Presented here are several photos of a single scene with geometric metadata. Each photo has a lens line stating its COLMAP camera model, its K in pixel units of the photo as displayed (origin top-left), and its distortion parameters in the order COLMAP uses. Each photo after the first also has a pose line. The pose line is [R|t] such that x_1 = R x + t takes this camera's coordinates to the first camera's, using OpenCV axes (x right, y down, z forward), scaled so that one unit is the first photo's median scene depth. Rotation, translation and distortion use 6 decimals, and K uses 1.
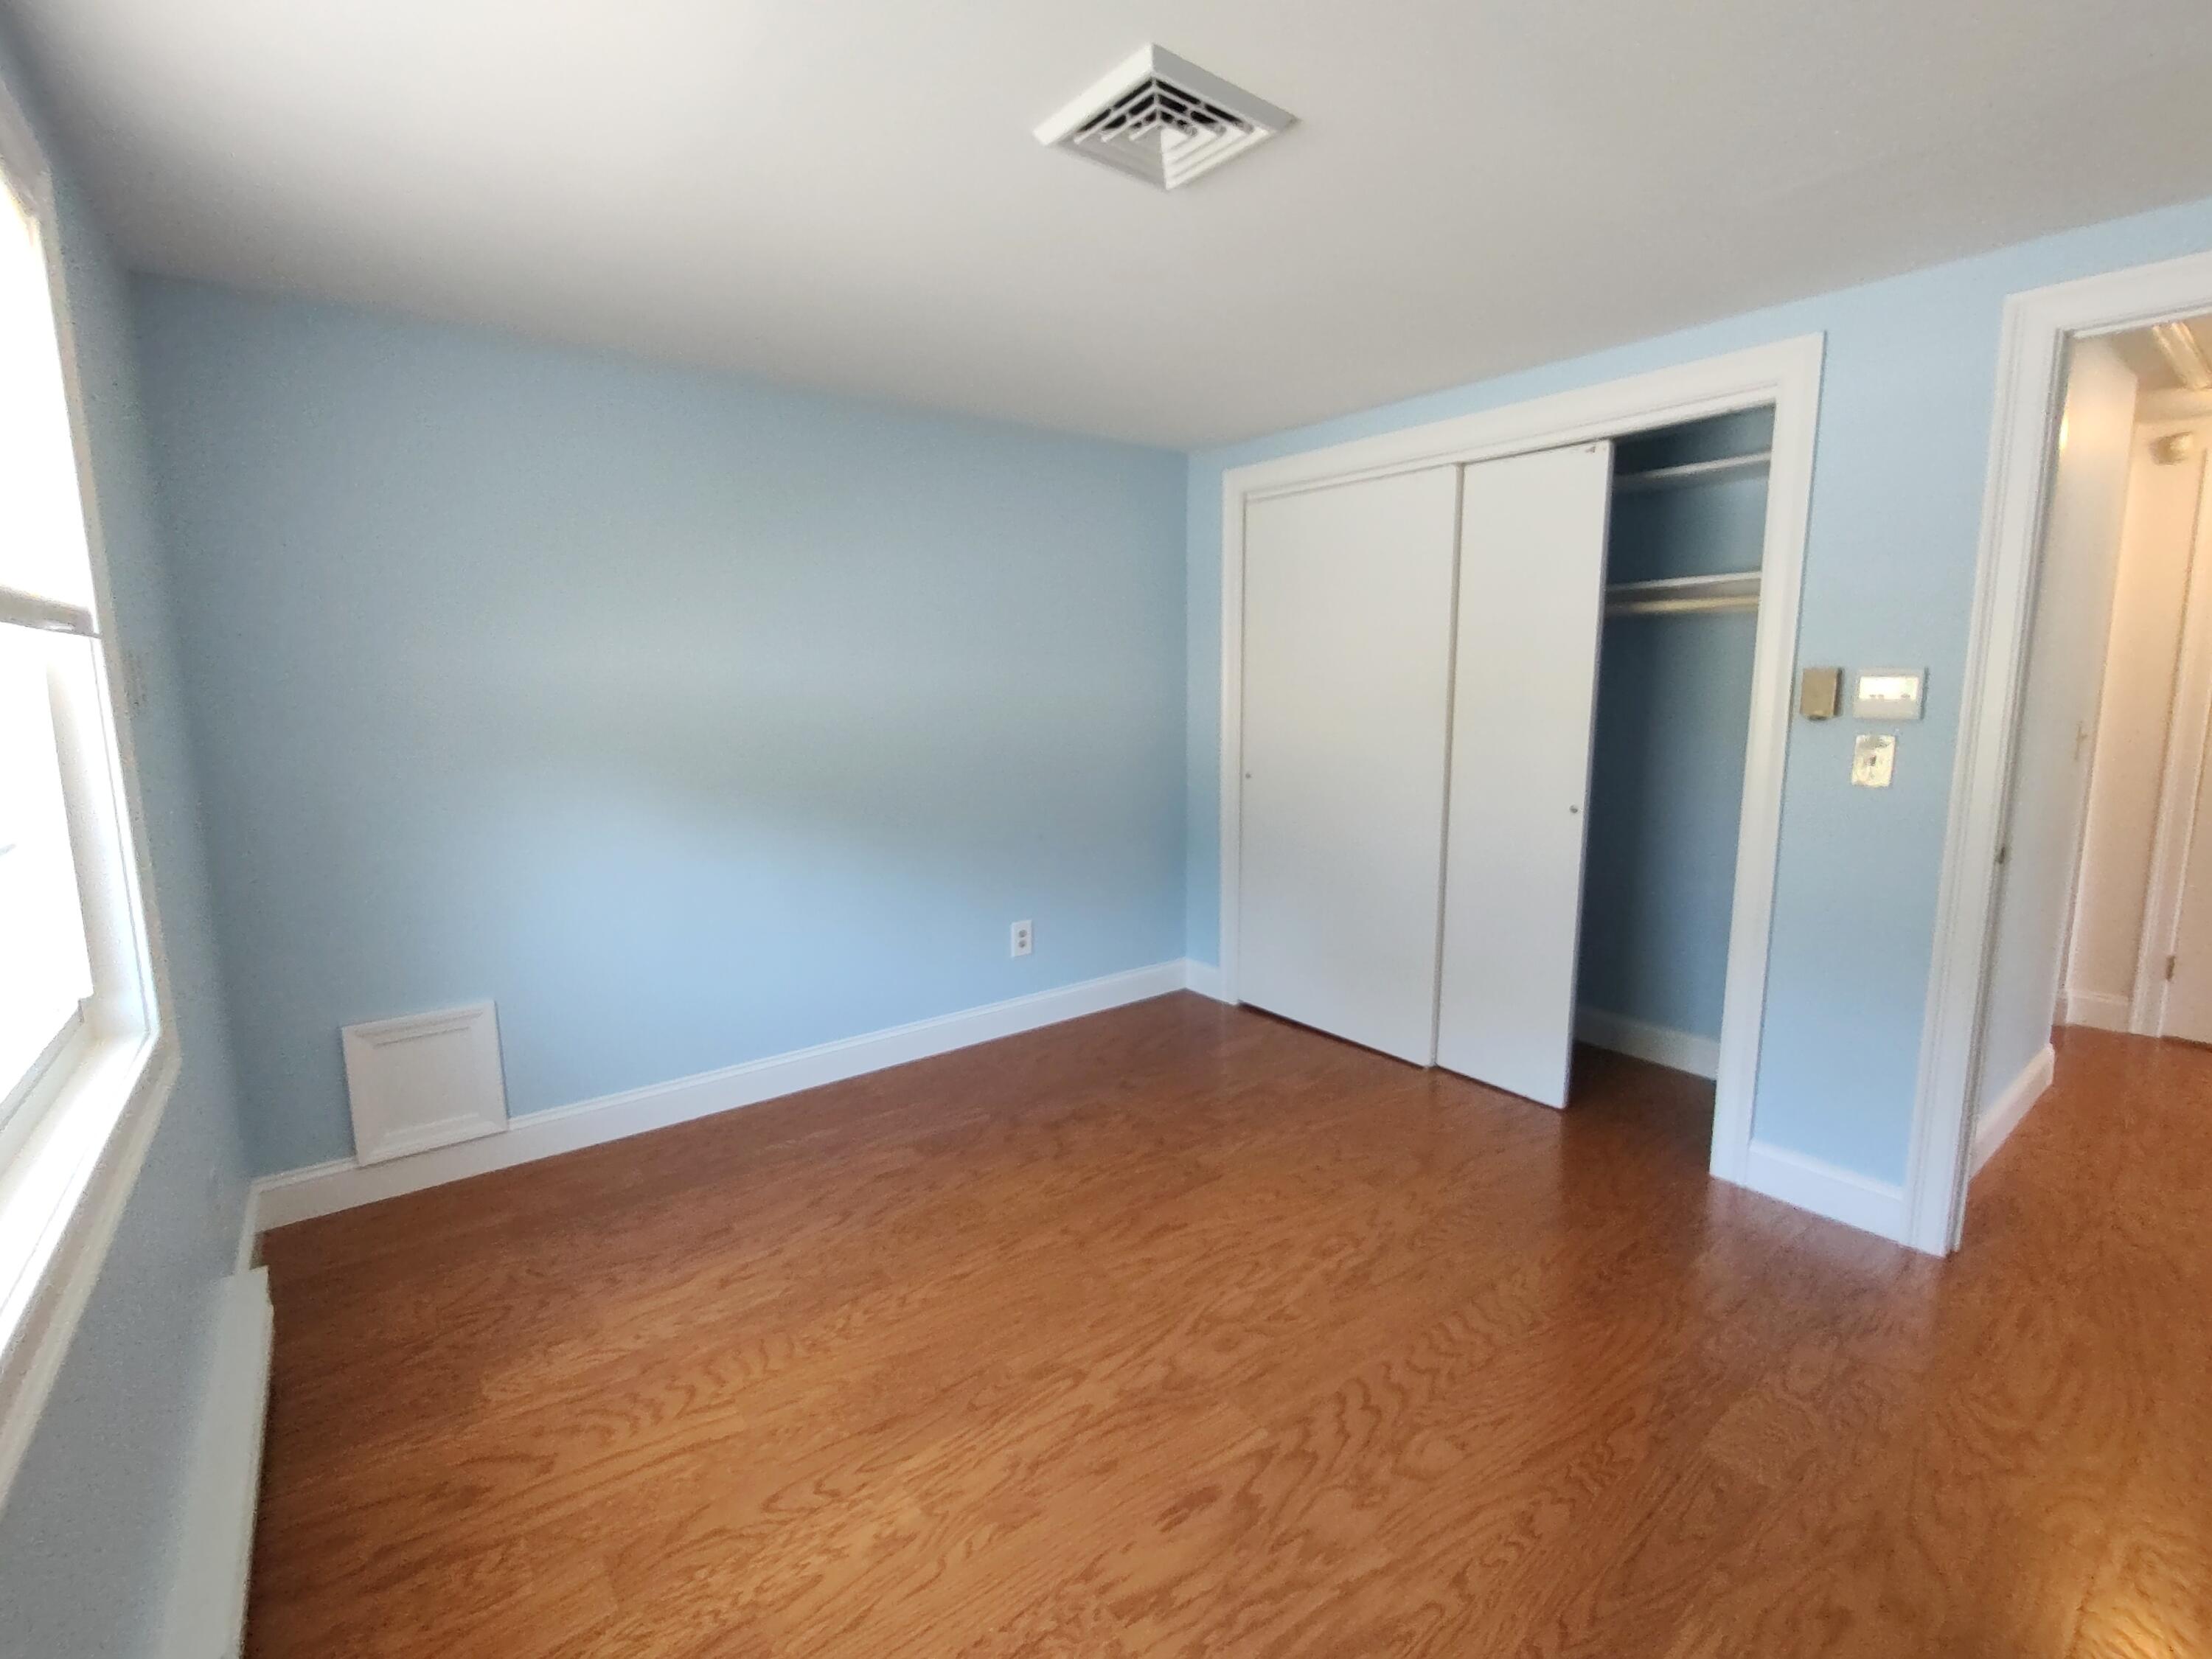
lens RADIAL K [[1026.3, 0, 1109.3], [0, 1026.3, 822.8], [0, 0, 1]] dist [-0.009190, -0.000211]
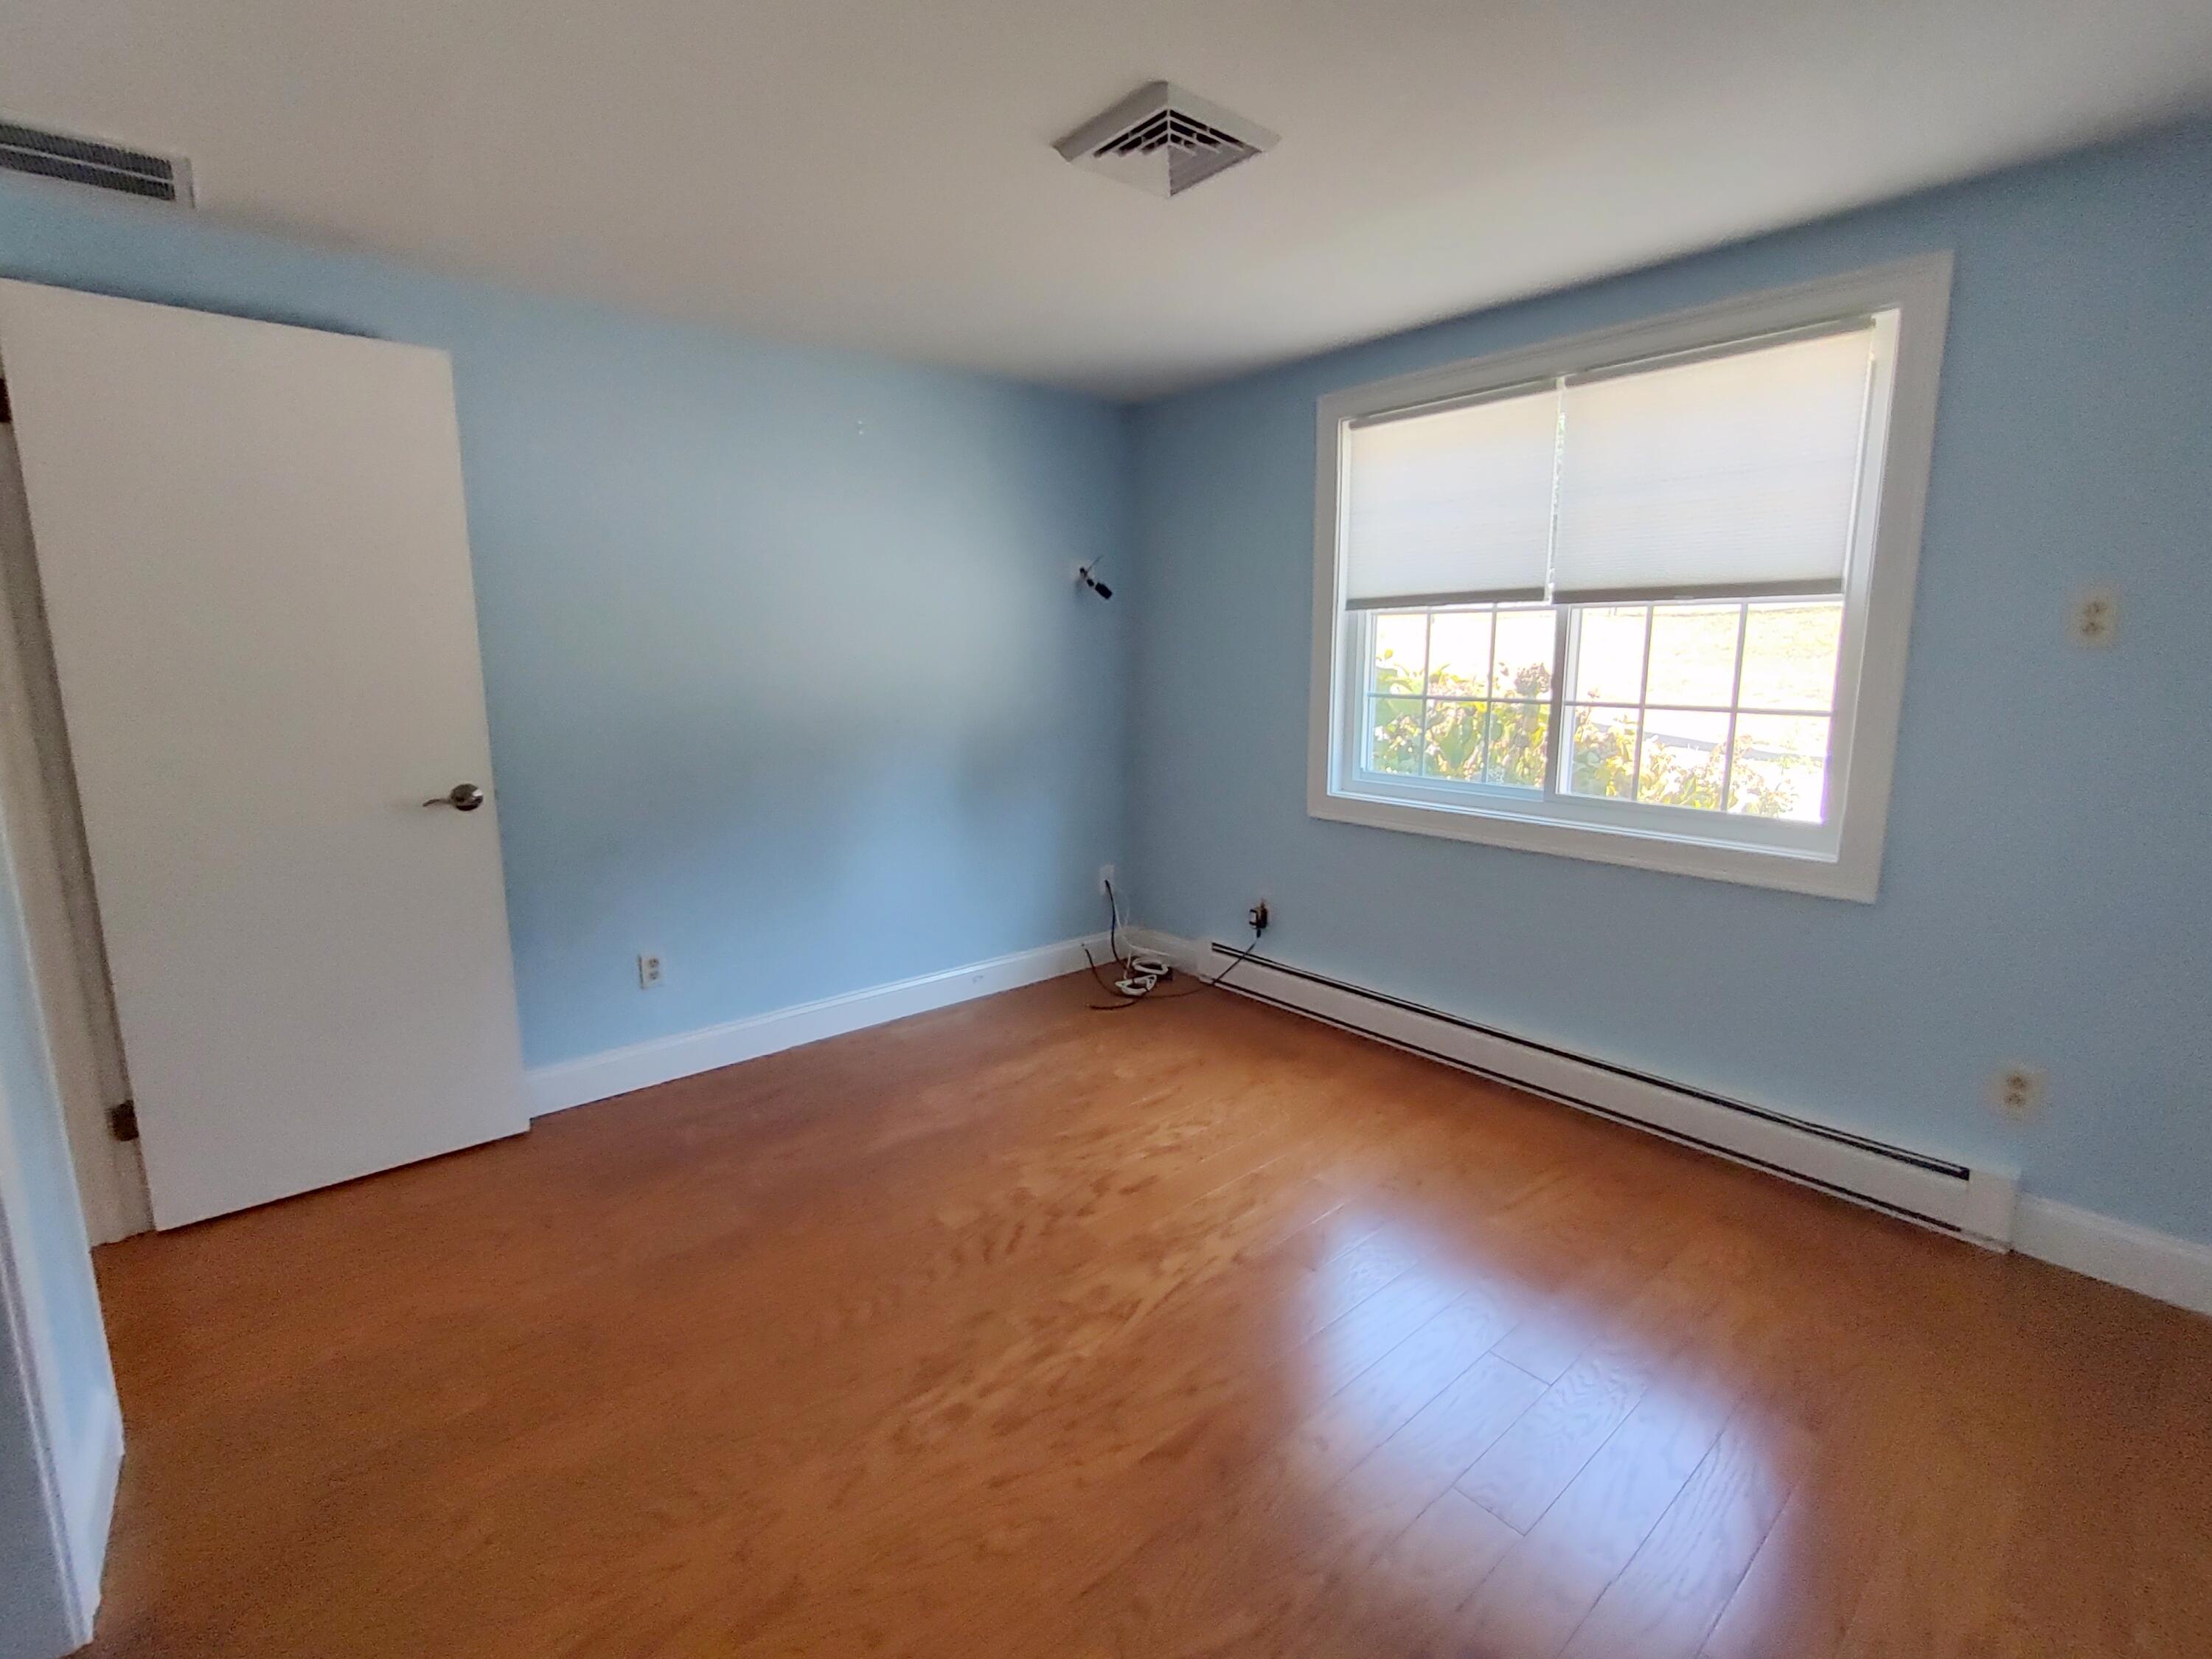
lens RADIAL K [[967.5, 0, 1091.3], [0, 967.5, 804.7], [0, 0, 1]] dist [-0.002055, -0.000117]
pose [[-0.999656, 0.013280, -0.022630, 0.144971], [0.005904, 0.954192, 0.299136, -0.243319], [0.025566, 0.298899, -0.953942, 1.817816]]
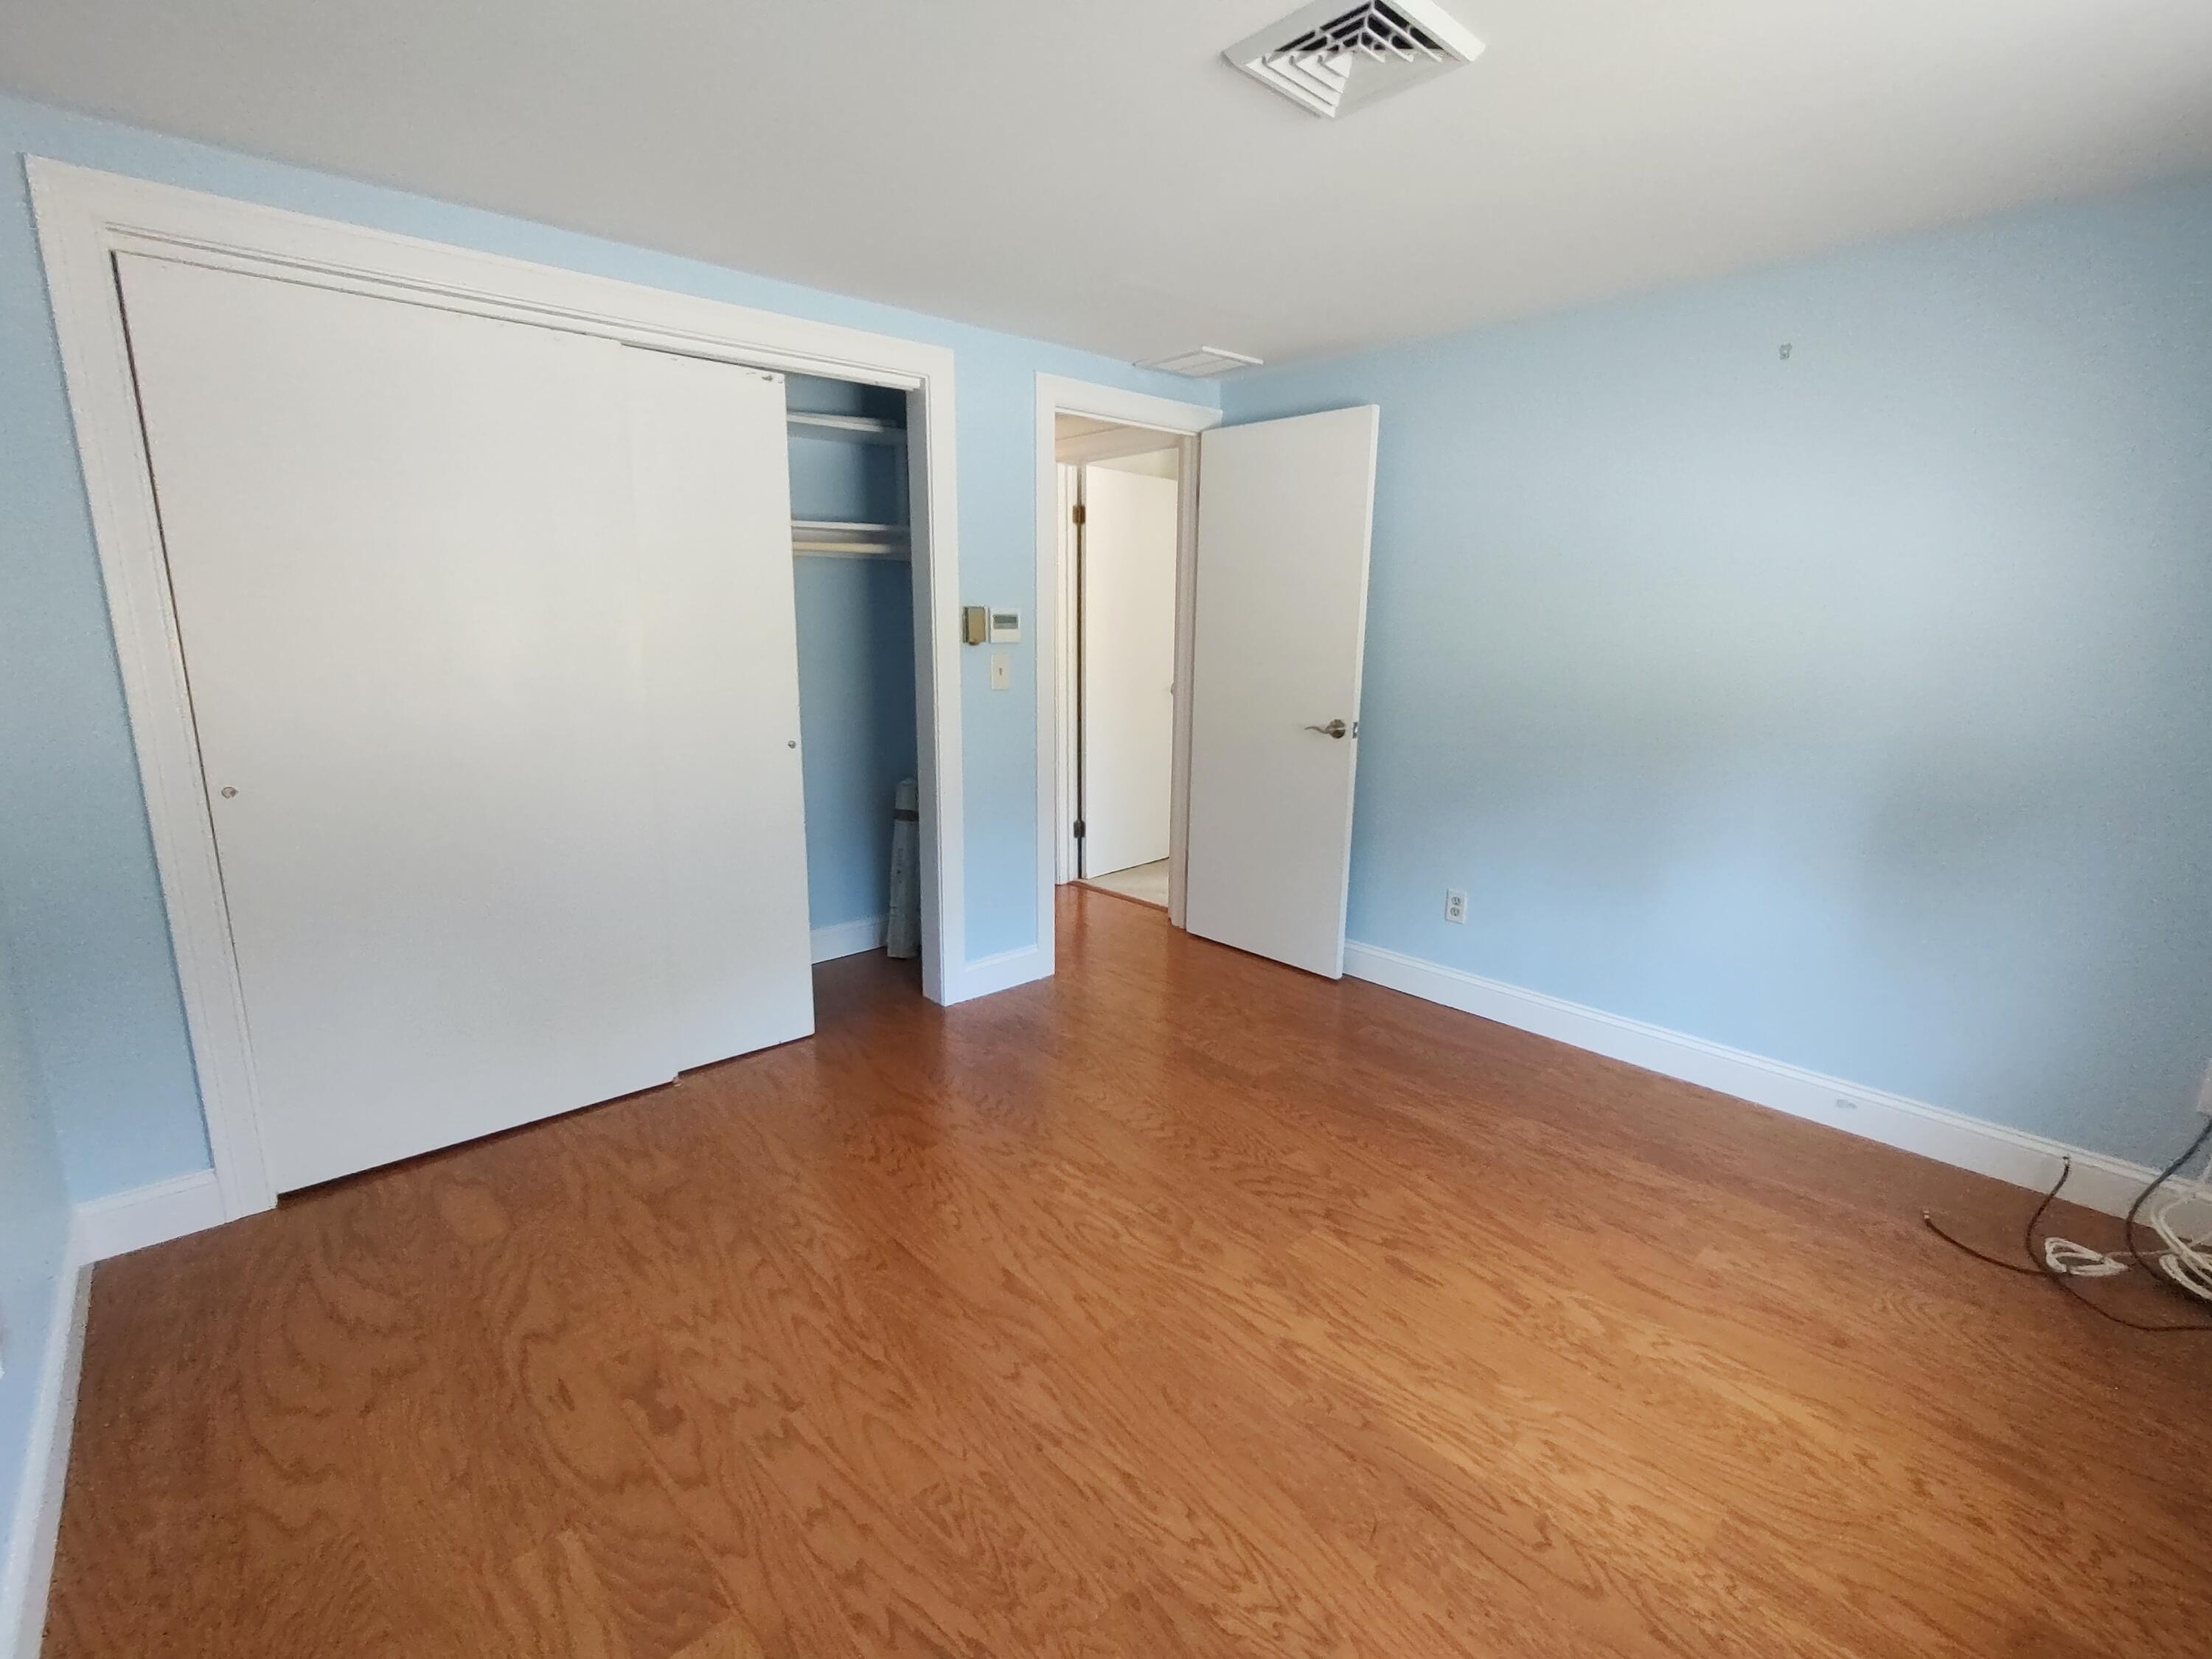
lens RADIAL K [[985.2, 0, 1142.4], [0, 985.2, 803.7], [0, 0, 1]] dist [-0.005021, 0.000302]
pose [[-0.102829, -0.180179, 0.978244, -0.808133], [0.133439, 0.972069, 0.193068, -0.143354], [-0.985708, 0.150389, -0.075914, 1.106809]]
